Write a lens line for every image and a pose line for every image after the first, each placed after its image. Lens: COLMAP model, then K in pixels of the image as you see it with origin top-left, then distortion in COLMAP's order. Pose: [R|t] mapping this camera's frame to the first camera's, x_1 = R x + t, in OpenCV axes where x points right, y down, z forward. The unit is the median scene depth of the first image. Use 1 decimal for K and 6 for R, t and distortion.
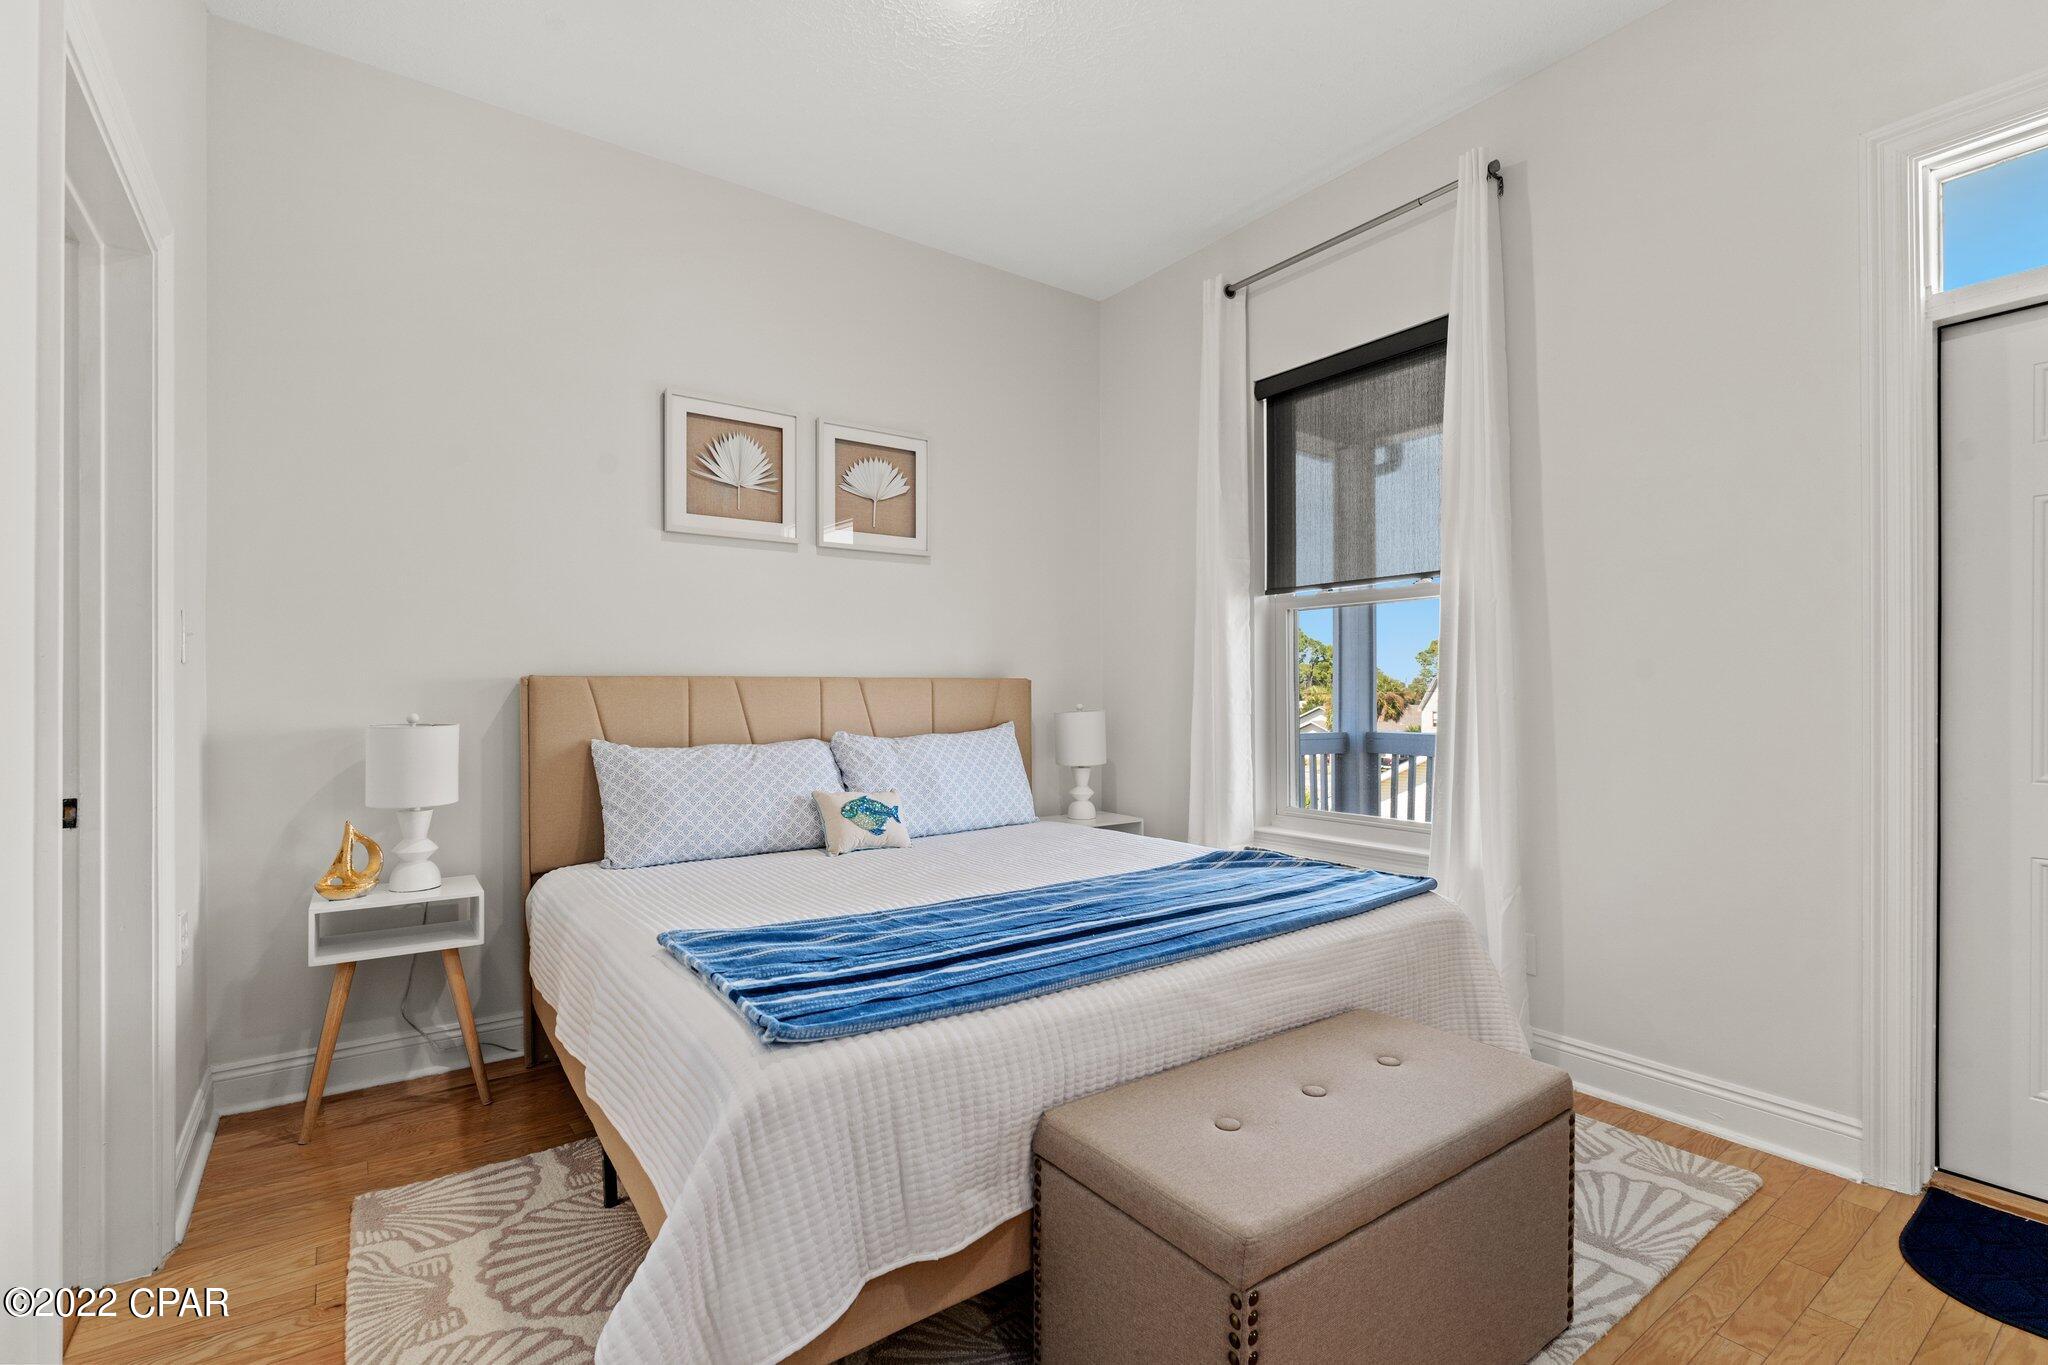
lens RADIAL K [[926.2, 0, 1015.2], [0, 926.2, 690.3], [0, 0, 1]] dist [-0.002448, -0.000176]
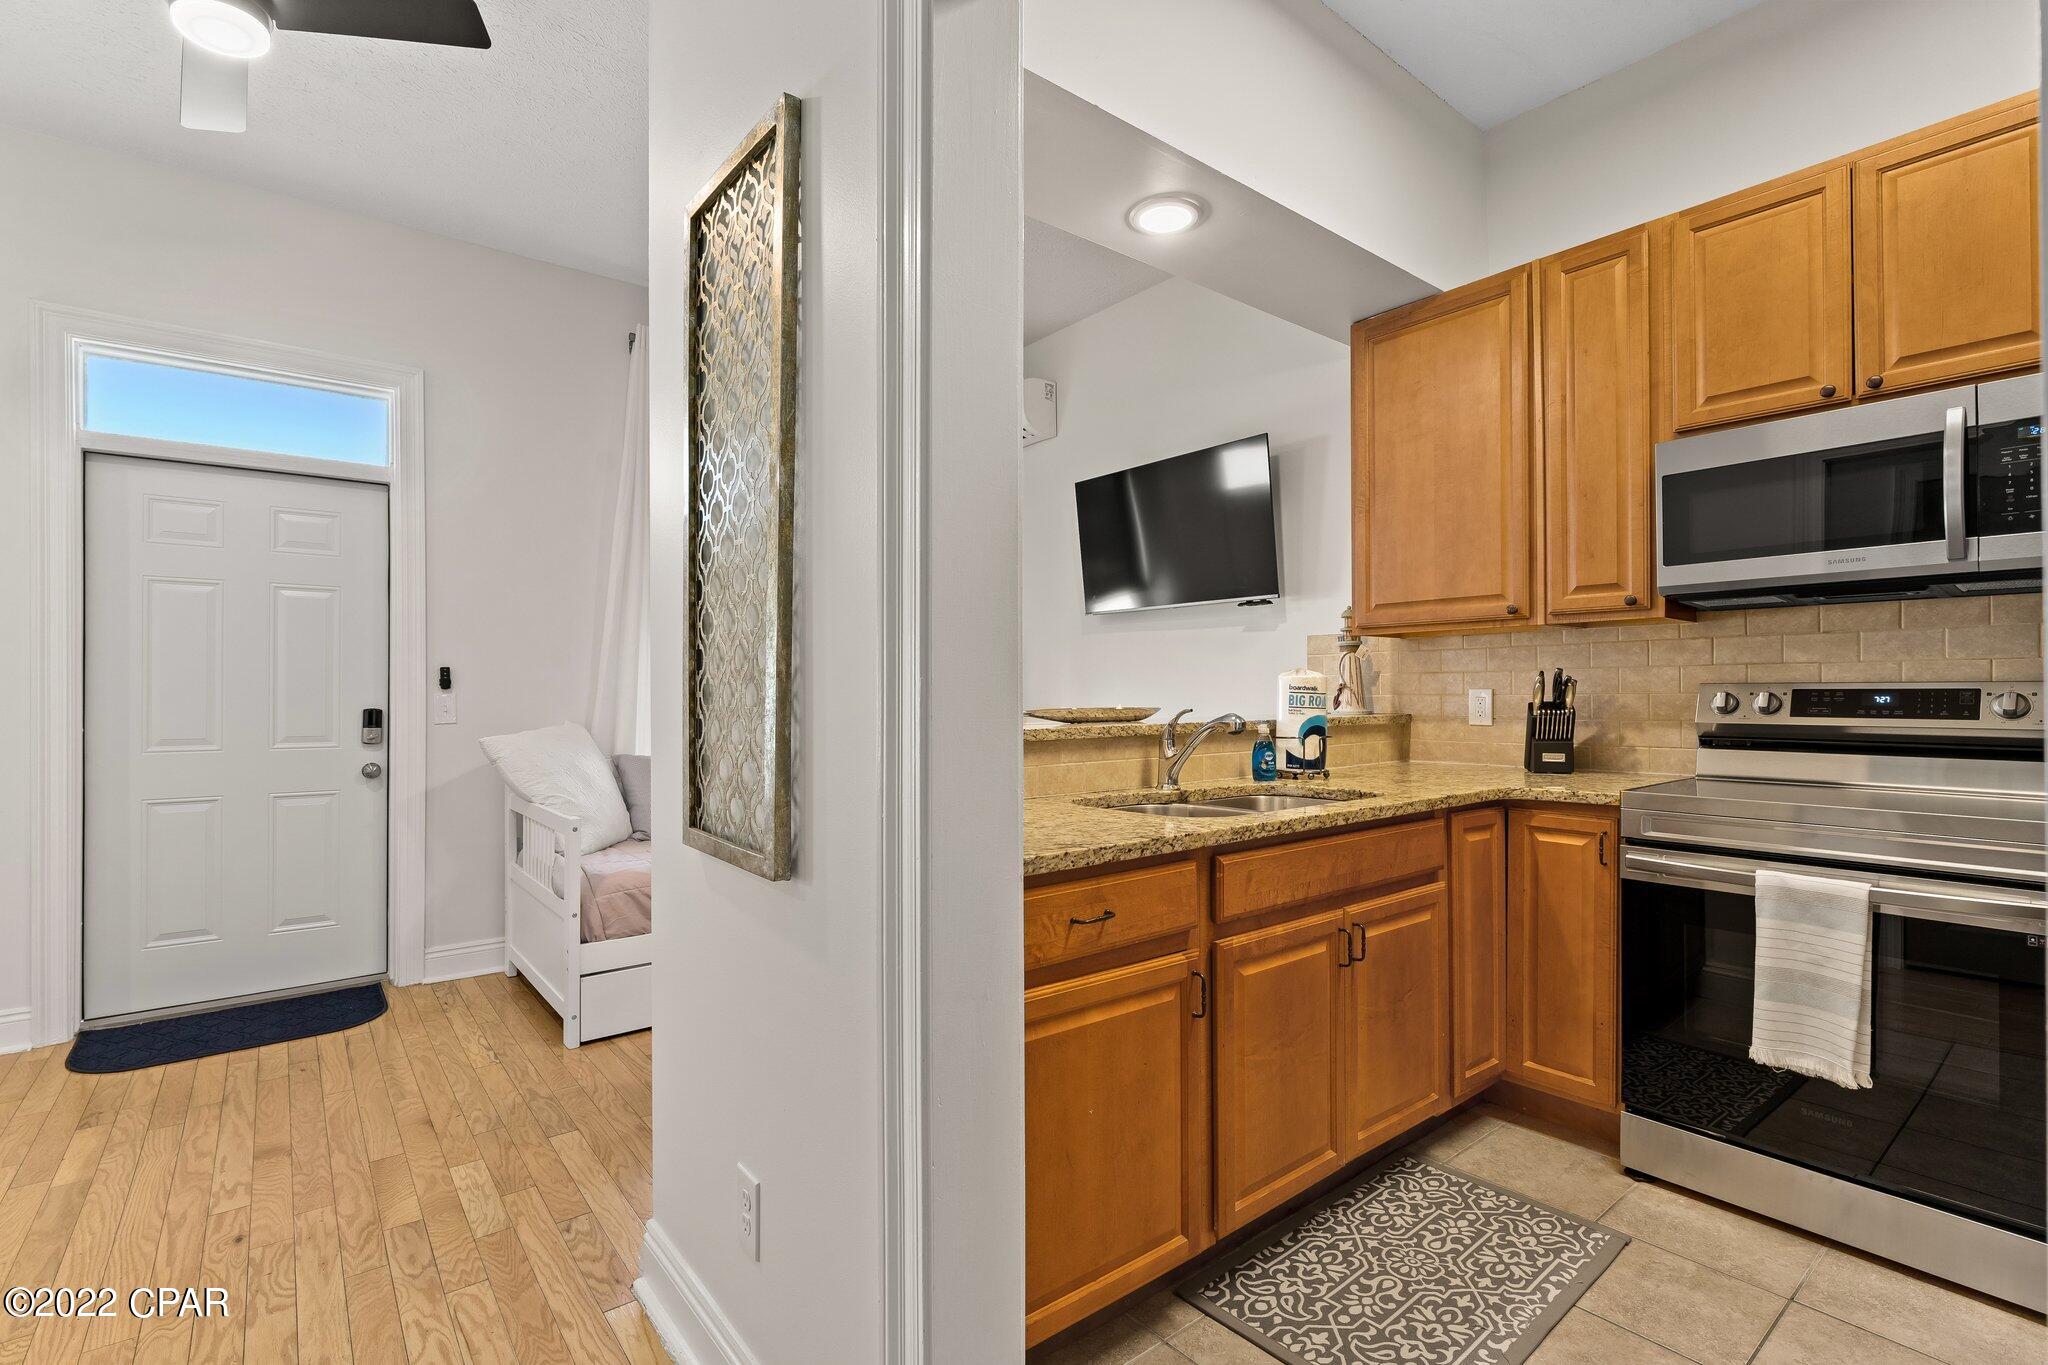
lens RADIAL K [[926.2, 0, 1015.2], [0, 926.2, 690.3], [0, 0, 1]] dist [-0.002448, -0.000176]
pose [[-0.043956, 0.002801, 0.999030, -0.525760], [0.002144, 0.999994, -0.002709, -0.002209], [-0.999031, 0.002022, -0.043961, -0.410893]]
